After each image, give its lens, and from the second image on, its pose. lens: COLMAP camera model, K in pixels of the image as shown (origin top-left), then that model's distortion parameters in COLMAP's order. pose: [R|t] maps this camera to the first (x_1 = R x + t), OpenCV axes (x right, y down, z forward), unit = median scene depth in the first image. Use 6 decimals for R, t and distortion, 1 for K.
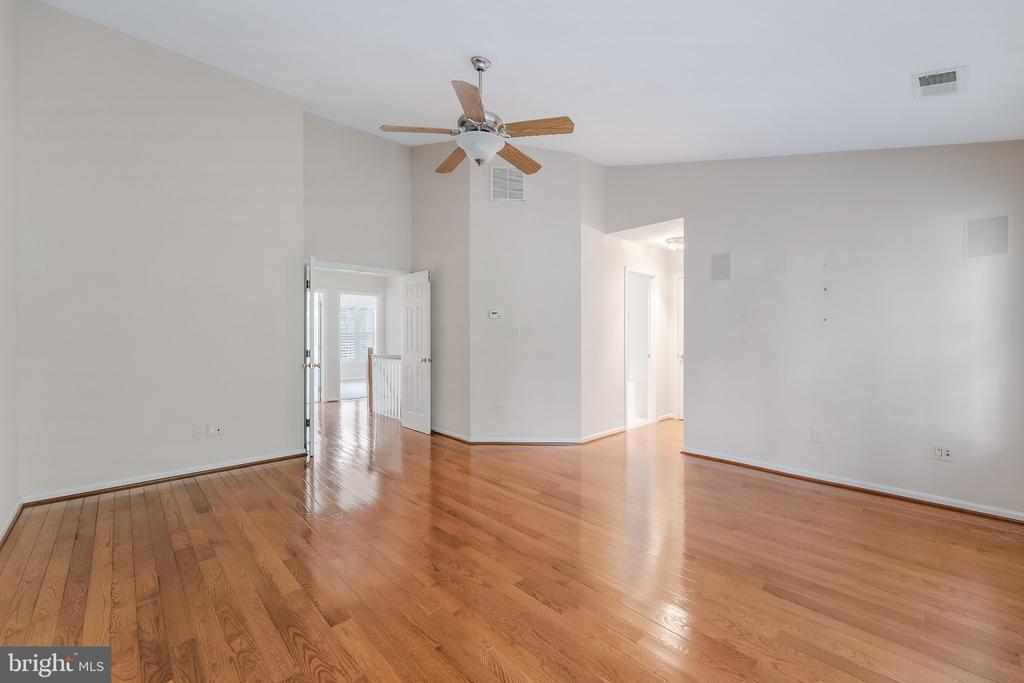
lens RADIAL K [[418.0, 0, 513.9], [0, 418.0, 338.2], [0, 0, 1]] dist [-0.002772, -0.000365]
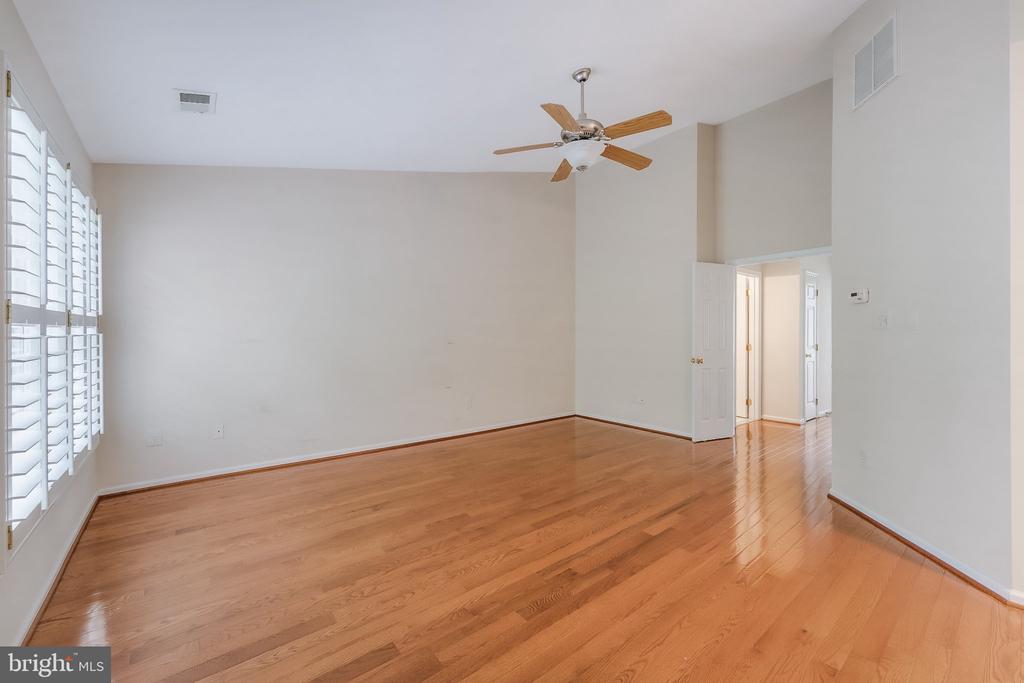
lens RADIAL K [[418.0, 0, 514.3], [0, 418.0, 336.8], [0, 0, 1]] dist [-0.002772, -0.000365]
pose [[-0.091921, 0.010021, -0.995716, 1.088643], [-0.002926, 0.999942, 0.010334, -0.008237], [0.995762, 0.003864, -0.091886, 1.030558]]
